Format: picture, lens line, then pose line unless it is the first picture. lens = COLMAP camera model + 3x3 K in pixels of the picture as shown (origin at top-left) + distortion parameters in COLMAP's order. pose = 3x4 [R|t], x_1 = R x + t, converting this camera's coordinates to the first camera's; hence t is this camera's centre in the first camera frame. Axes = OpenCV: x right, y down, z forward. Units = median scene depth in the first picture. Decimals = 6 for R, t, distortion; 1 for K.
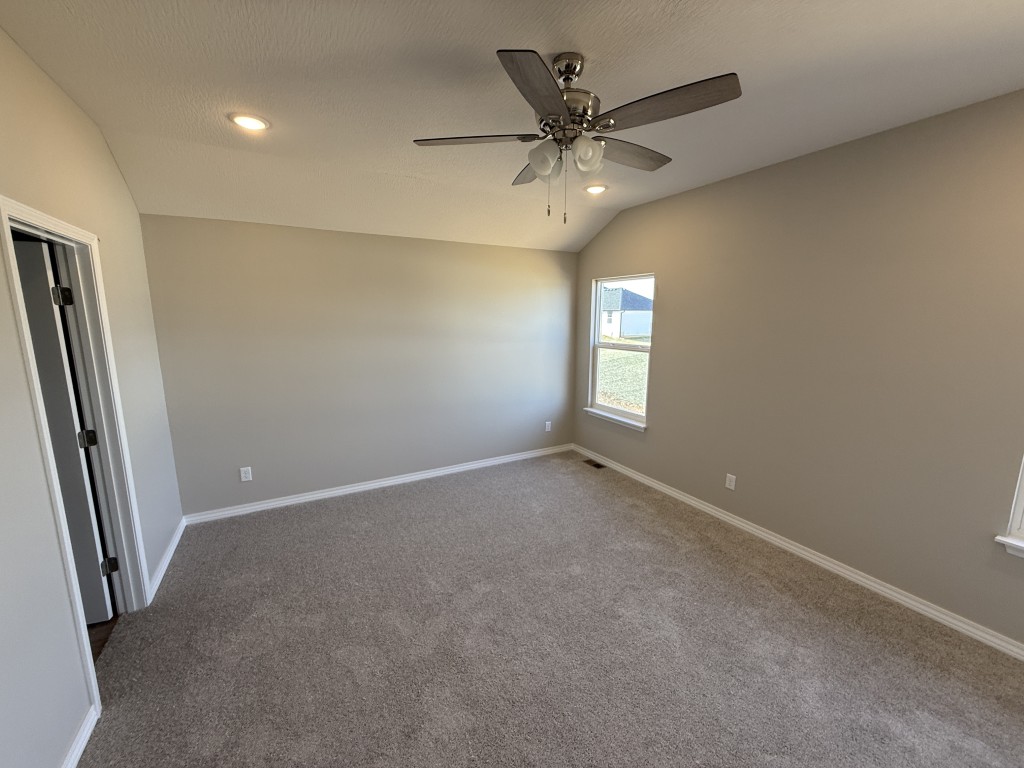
lens RADIAL K [[406.9, 0, 513.0], [0, 406.9, 383.2], [0, 0, 1]] dist [0.000968, -0.000302]
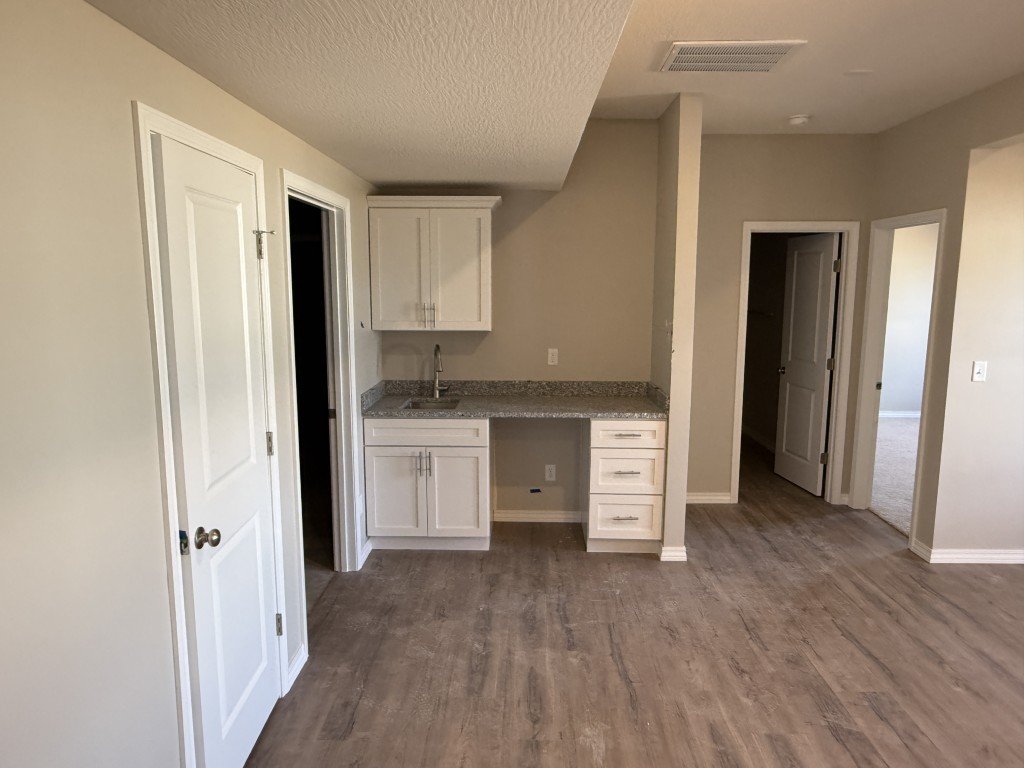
lens RADIAL K [[683.2, 0, 511.4], [0, 683.2, 383.2], [0, 0, 1]] dist [-0.000870, -0.000069]
pose [[0.860426, 0.064858, -0.505431, 0.282439], [-0.076052, 0.997103, -0.001517, 0.088967], [0.503869, 0.039744, 0.862865, -0.314179]]
